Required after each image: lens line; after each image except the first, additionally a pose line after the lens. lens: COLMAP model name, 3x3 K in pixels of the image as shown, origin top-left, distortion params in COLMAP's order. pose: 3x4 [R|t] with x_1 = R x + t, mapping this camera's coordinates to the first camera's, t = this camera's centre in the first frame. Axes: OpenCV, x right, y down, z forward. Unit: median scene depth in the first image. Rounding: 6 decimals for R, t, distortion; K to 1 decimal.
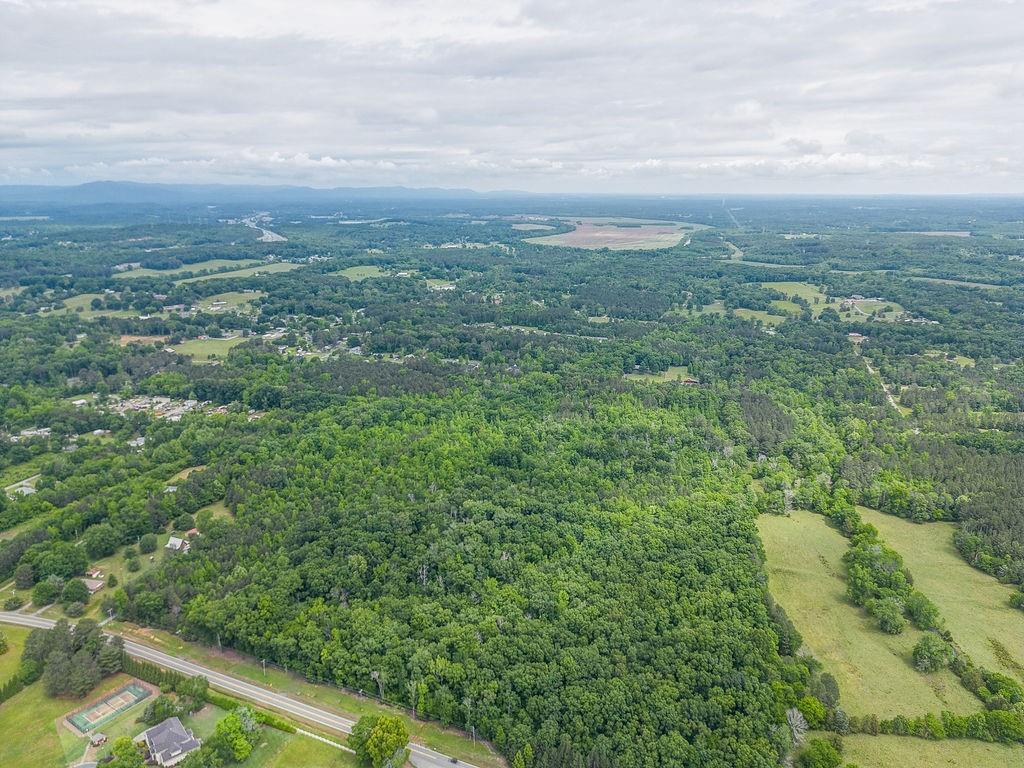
lens RADIAL K [[726.5, 0, 507.3], [0, 726.5, 388.0], [0, 0, 1]] dist [0.062263, -0.063140]
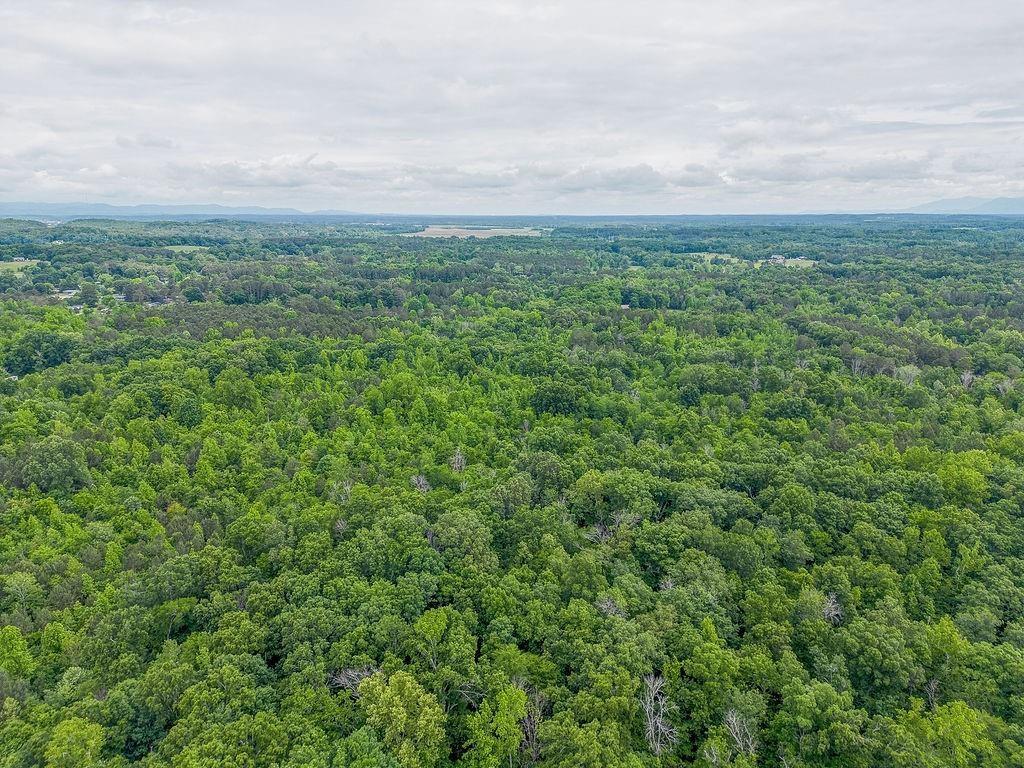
lens RADIAL K [[726.5, 0, 515.1], [0, 726.5, 386.1], [0, 0, 1]] dist [0.062263, -0.063140]
pose [[0.971577, -0.057153, 0.229719, -0.076526], [0.064079, 0.997684, -0.022799, 0.047908], [-0.227884, 0.036872, 0.972990, 0.258193]]
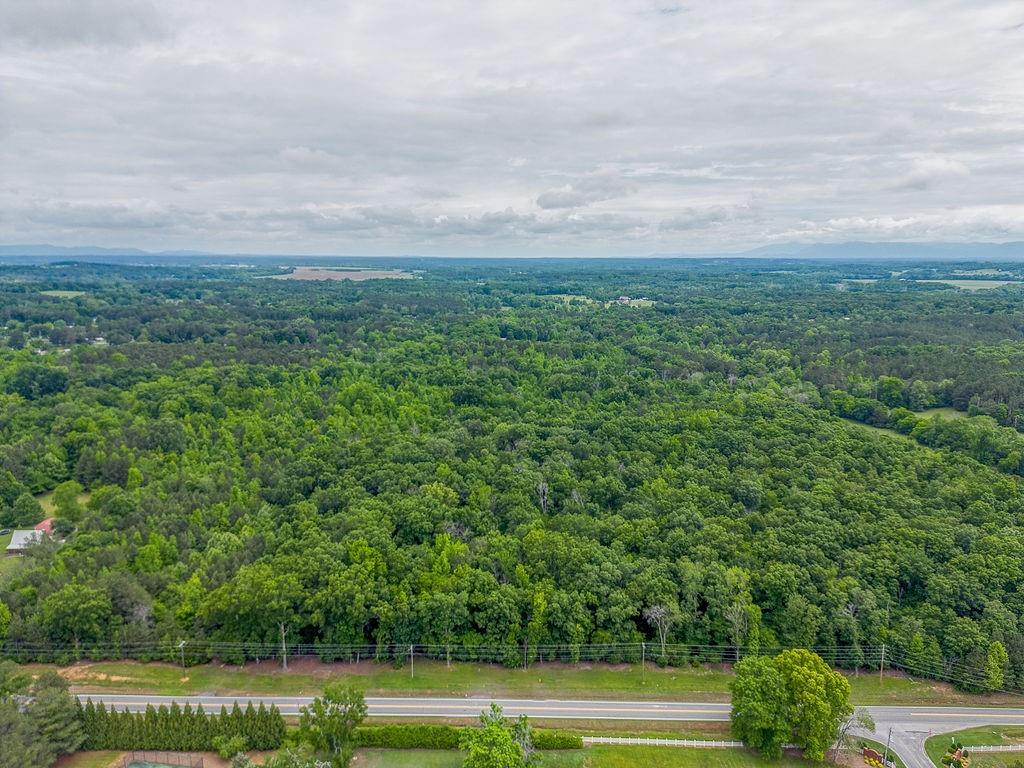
lens RADIAL K [[726.5, 0, 517.4], [0, 726.5, 385.7], [0, 0, 1]] dist [0.062263, -0.063140]
pose [[0.911900, -0.072508, 0.403958, -0.133781], [0.106351, 0.992397, -0.061947, 0.068166], [-0.396395, 0.099451, 0.912678, 0.145554]]
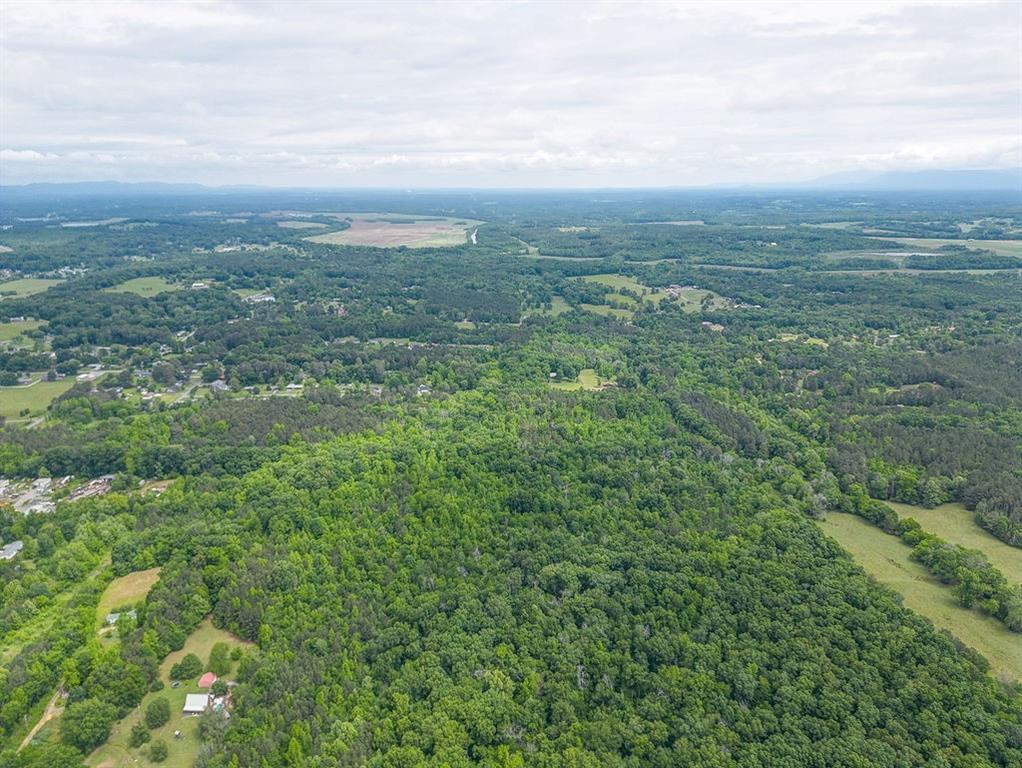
lens RADIAL K [[725.1, 0, 513.8], [0, 725.1, 382.6], [0, 0, 1]] dist [0.062263, -0.063140]
pose [[0.940213, -0.097472, 0.326342, -0.145330], [0.097222, 0.995116, 0.017120, -0.031916], [-0.326417, 0.015631, 0.945097, 0.086990]]
